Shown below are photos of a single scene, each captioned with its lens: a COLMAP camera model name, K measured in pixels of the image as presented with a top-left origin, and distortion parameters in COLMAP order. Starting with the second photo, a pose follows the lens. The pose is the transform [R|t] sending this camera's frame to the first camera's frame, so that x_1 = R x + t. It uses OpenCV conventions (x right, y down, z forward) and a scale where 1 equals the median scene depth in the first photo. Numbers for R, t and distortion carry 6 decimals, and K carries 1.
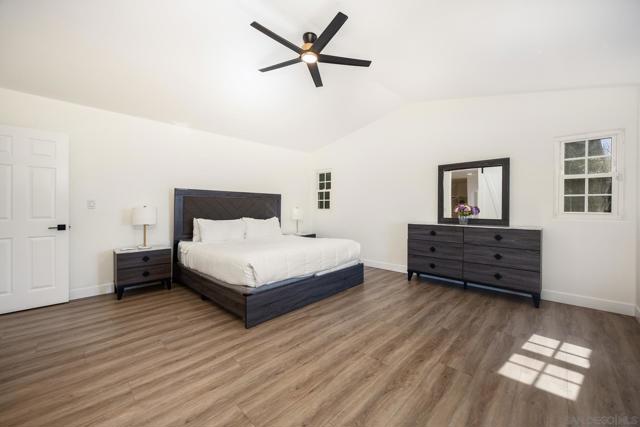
lens RADIAL K [[247.5, 0, 319.7], [0, 247.5, 208.9], [0, 0, 1]] dist [-0.002371, 0.000435]
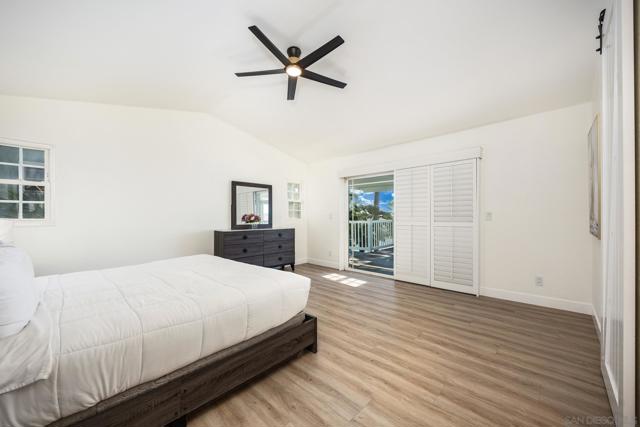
lens RADIAL K [[247.5, 0, 320.3], [0, 247.5, 216.0], [0, 0, 1]] dist [-0.002371, 0.000435]
pose [[-0.010743, 0.006242, 0.999923, -1.082997], [0.005313, 0.999967, -0.006185, 0.003905], [-0.999928, 0.005246, -0.010776, 0.910268]]
